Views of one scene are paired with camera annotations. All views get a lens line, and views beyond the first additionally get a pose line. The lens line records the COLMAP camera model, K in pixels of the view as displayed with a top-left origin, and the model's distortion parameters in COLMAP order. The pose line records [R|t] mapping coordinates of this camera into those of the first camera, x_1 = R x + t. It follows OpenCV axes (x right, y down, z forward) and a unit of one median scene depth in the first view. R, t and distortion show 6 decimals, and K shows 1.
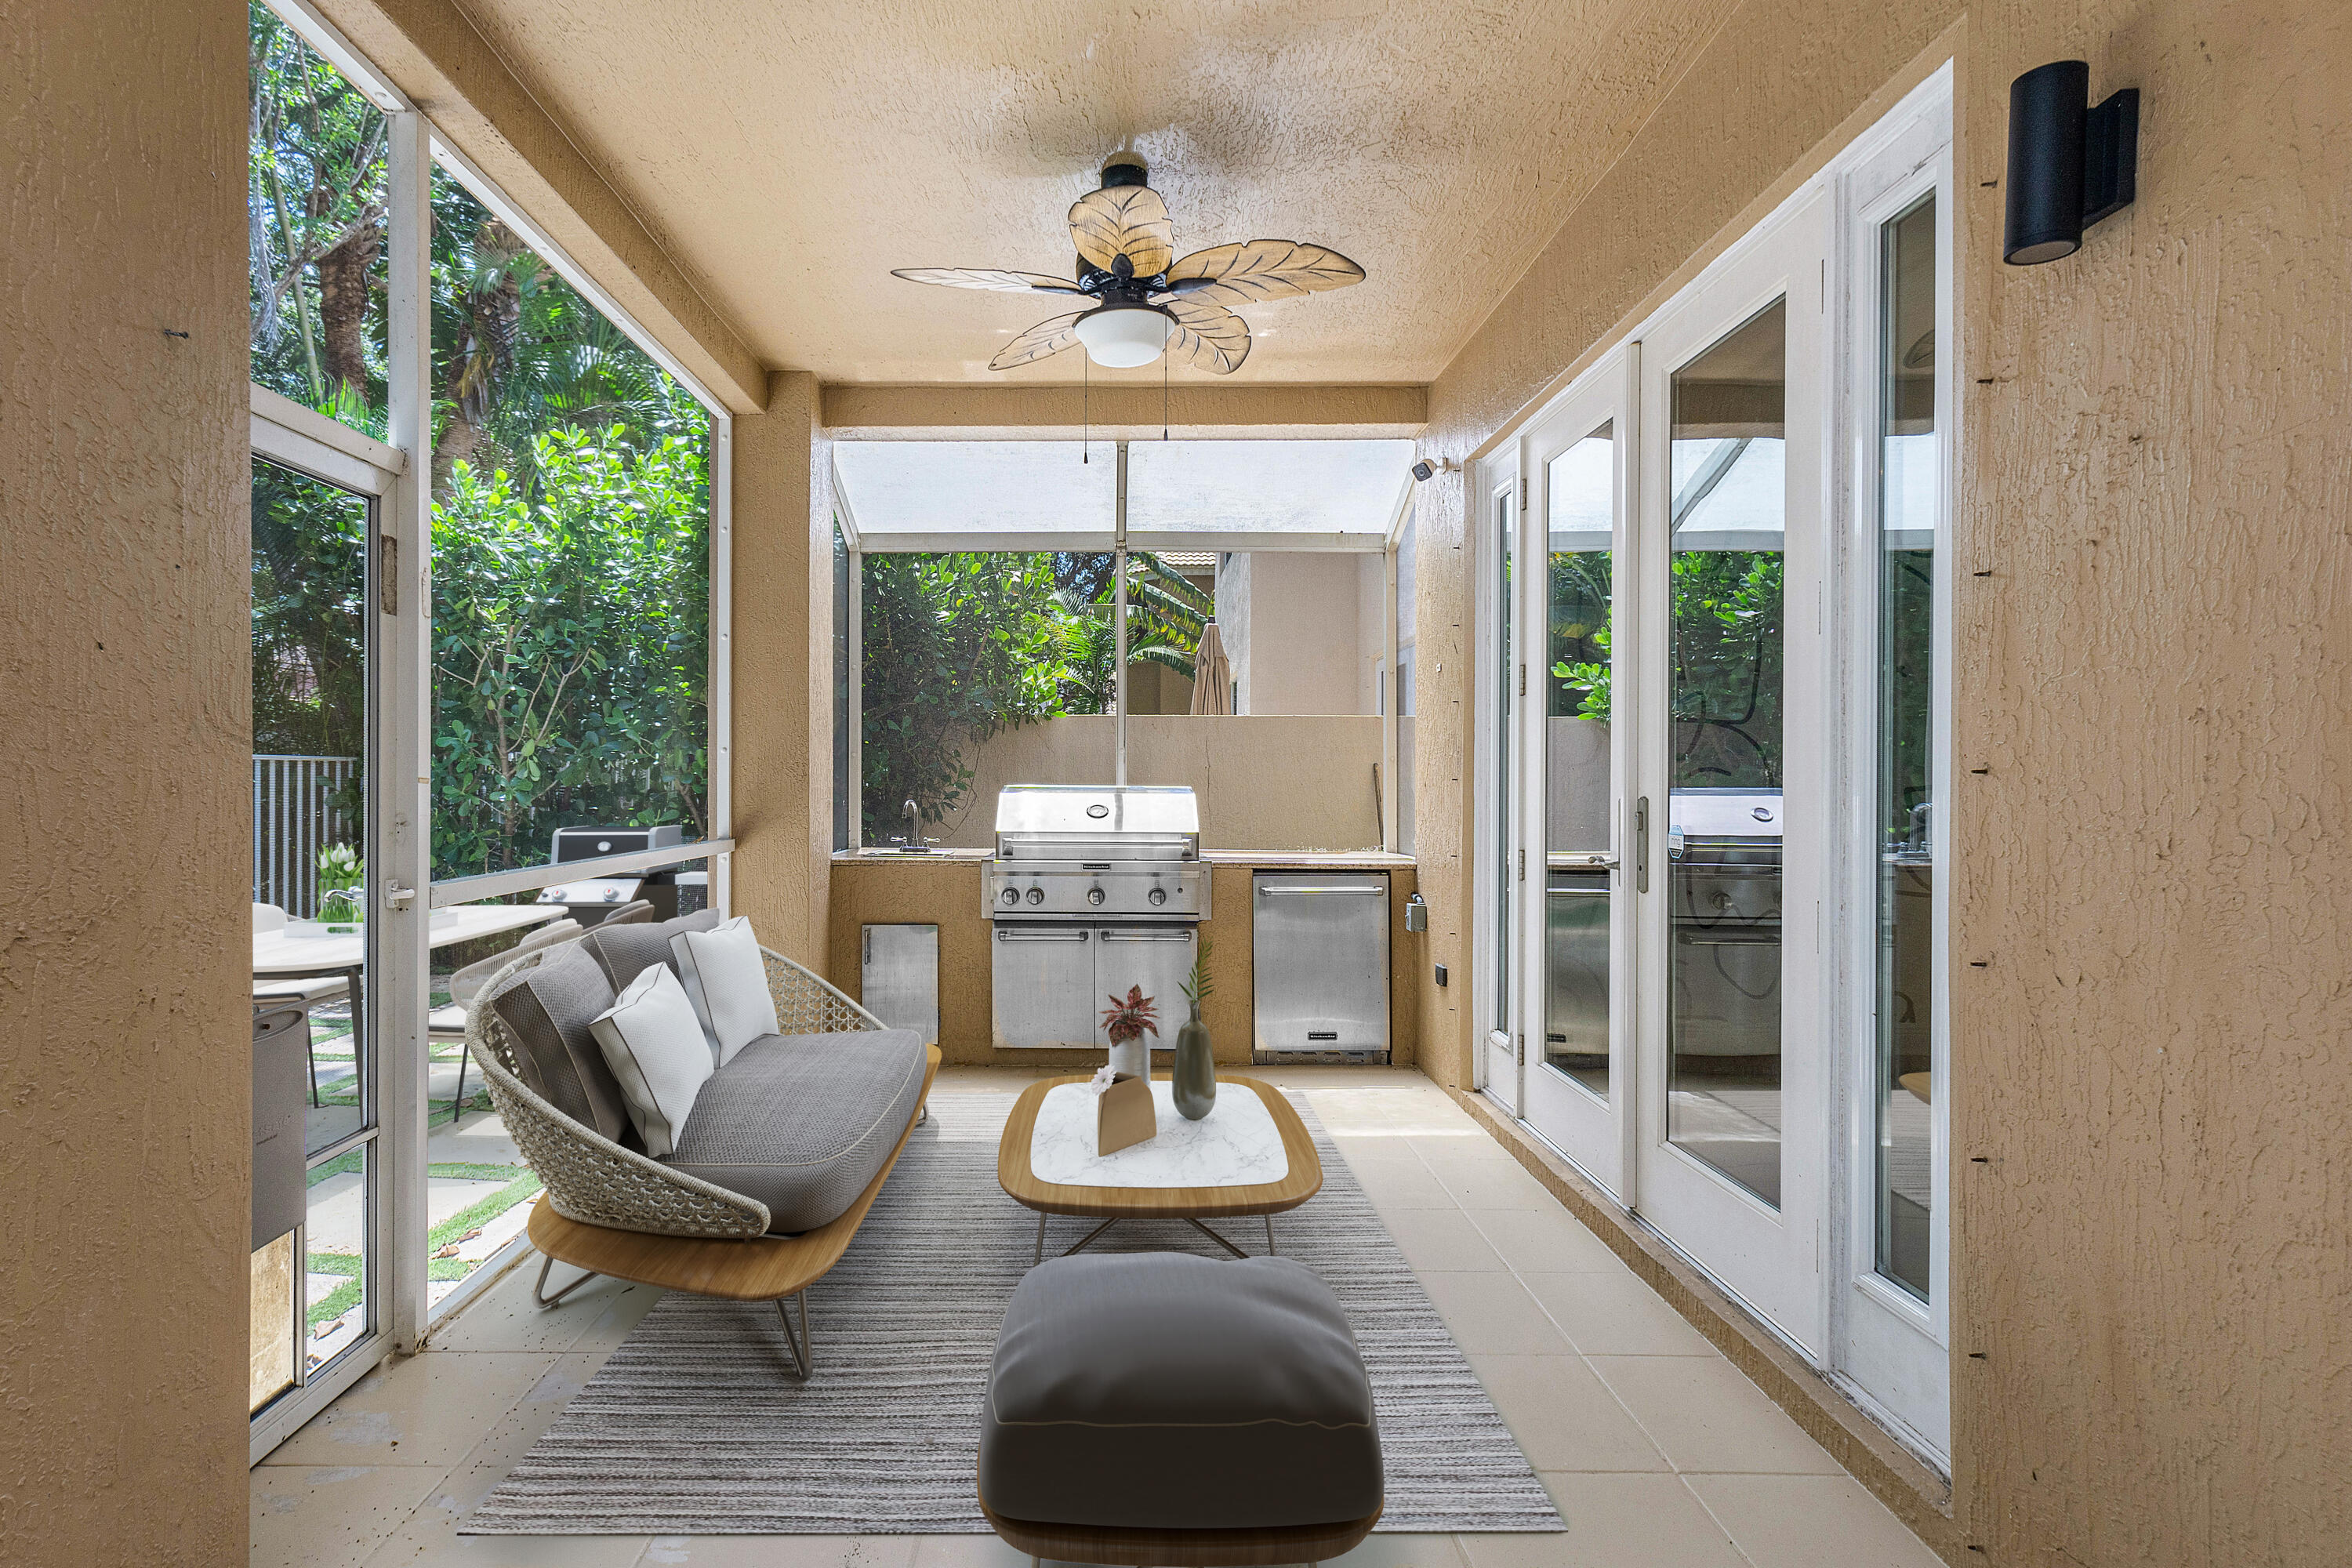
lens RADIAL K [[1190.0, 0, 1159.2], [0, 1190.0, 778.8], [0, 0, 1]] dist [0.000215, 0.001536]
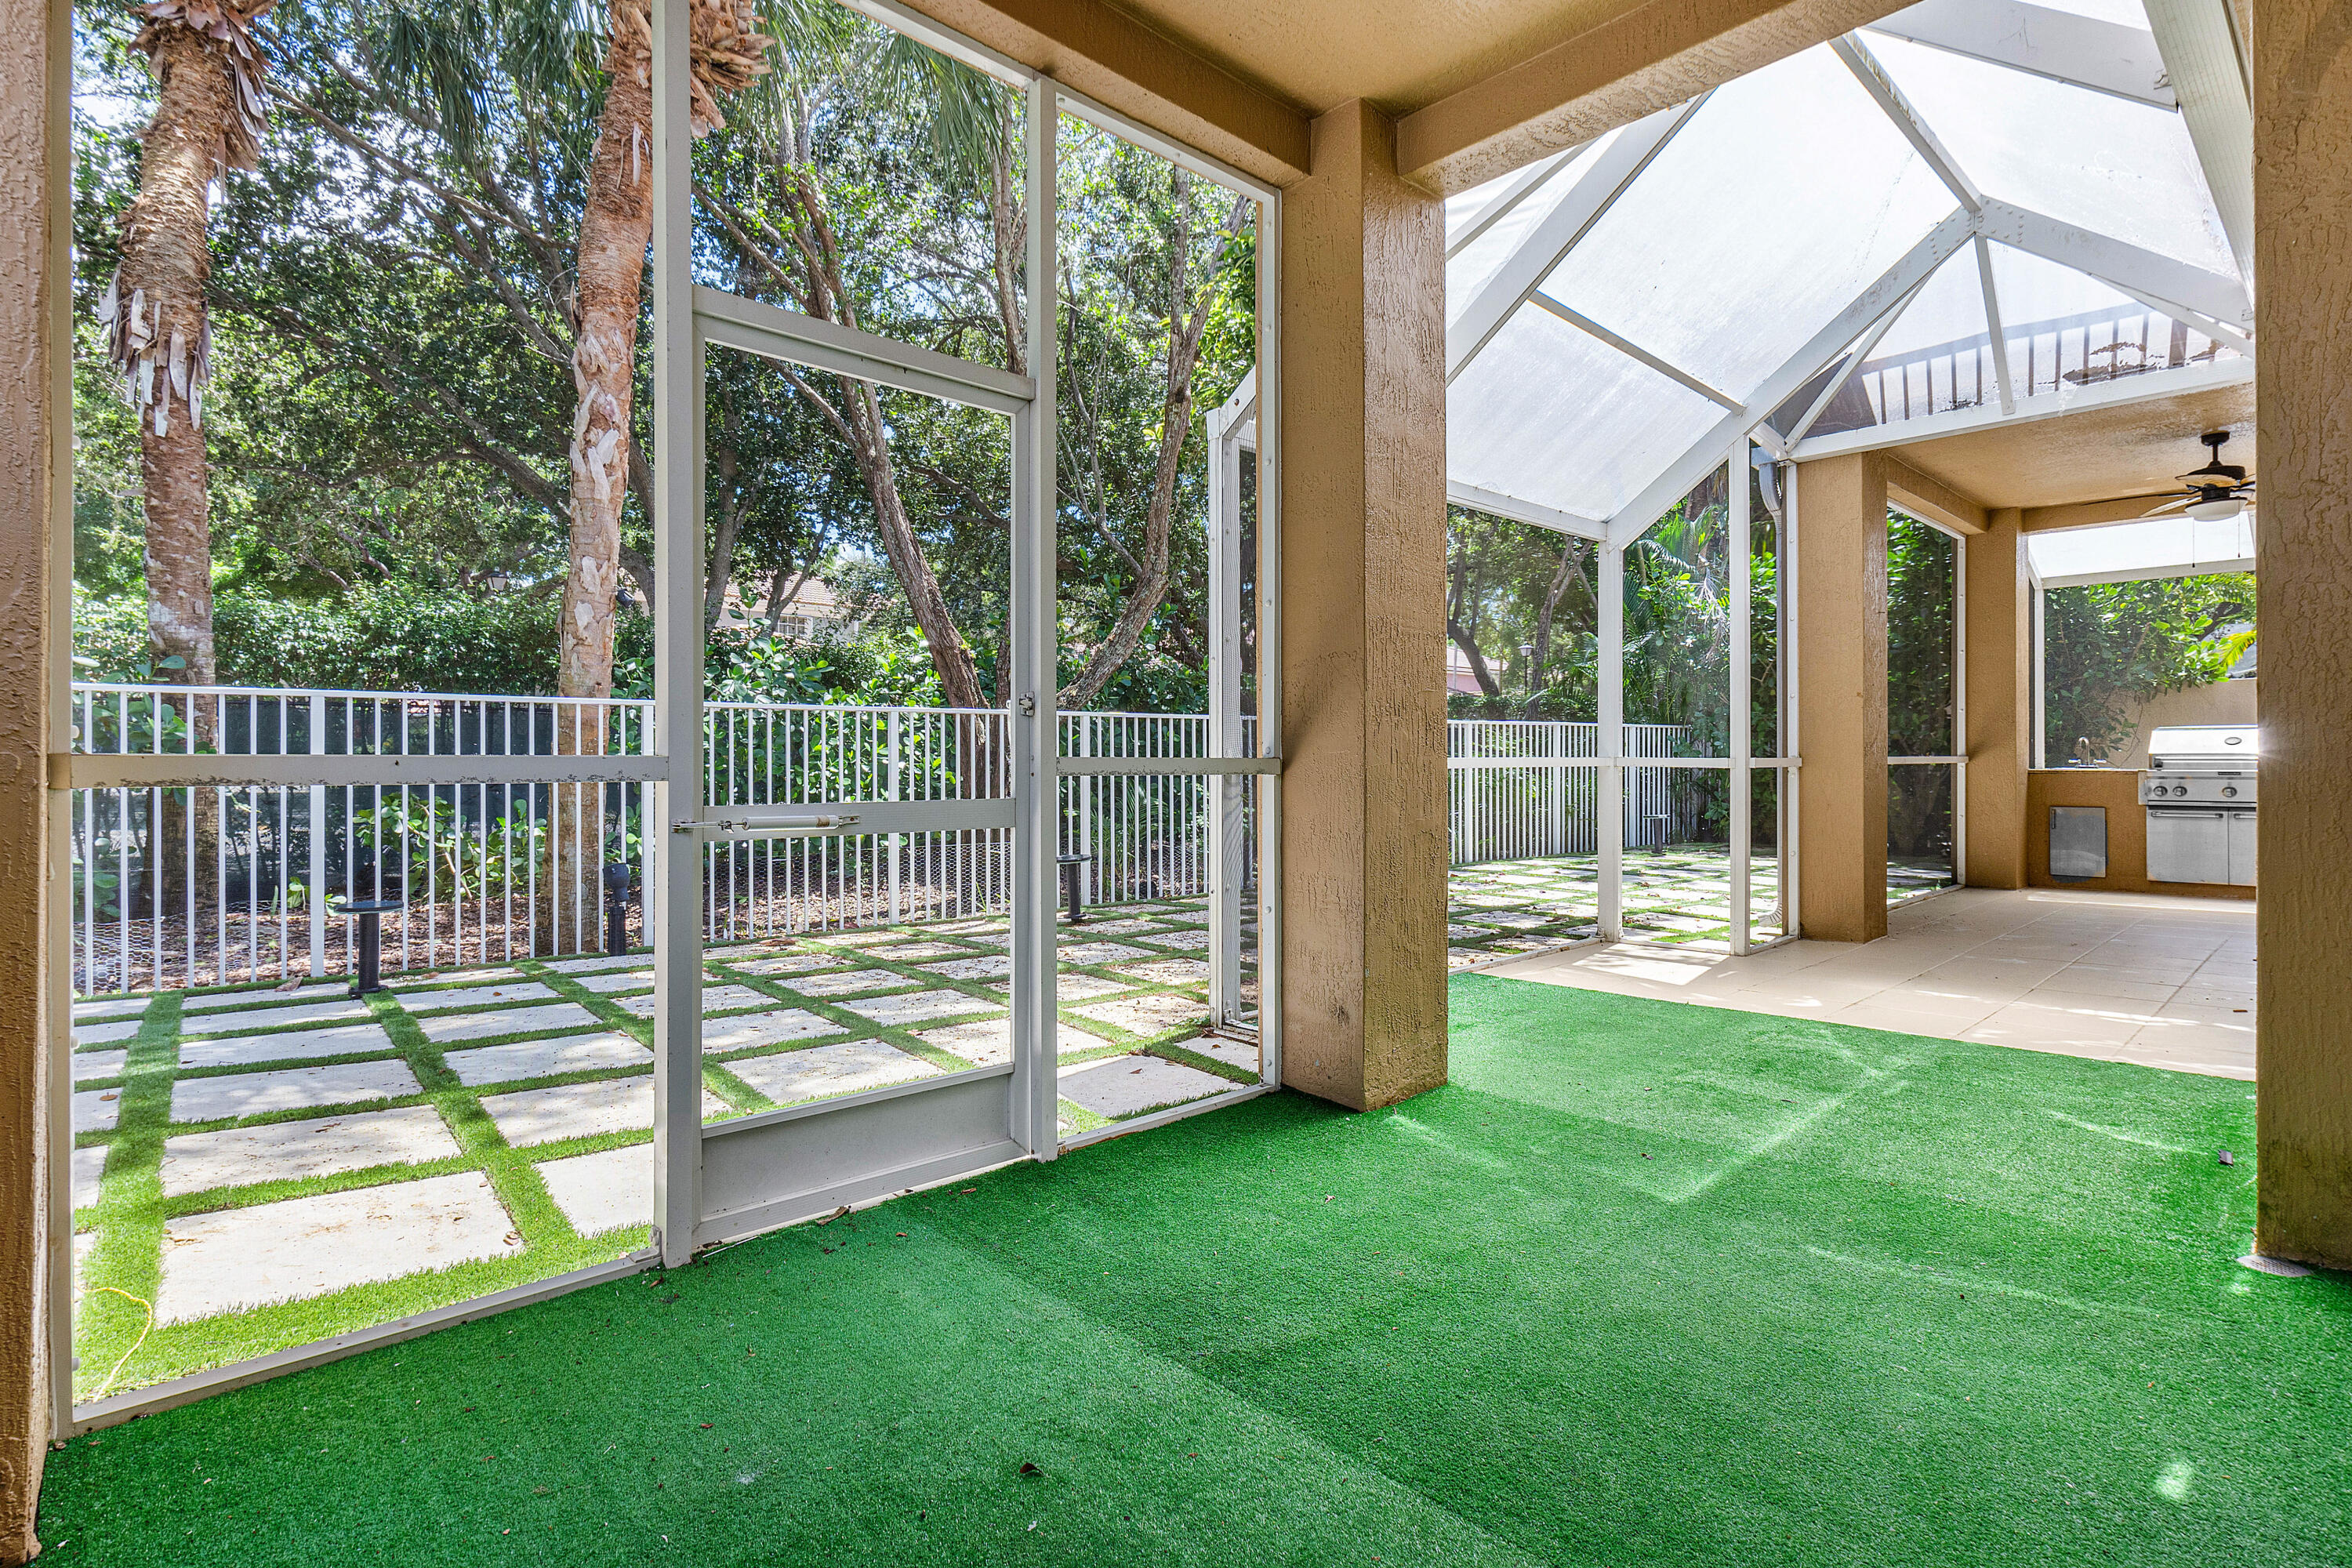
lens RADIAL K [[1095.3, 0, 1168.2], [0, 1095.3, 740.3], [0, 0, 1]] dist [0.000991, 0.000203]
pose [[0.631268, -0.005350, -0.775546, 0.174613], [-0.001081, 0.999969, -0.007778, 0.034558], [0.775564, 0.005749, 0.631243, -0.976329]]
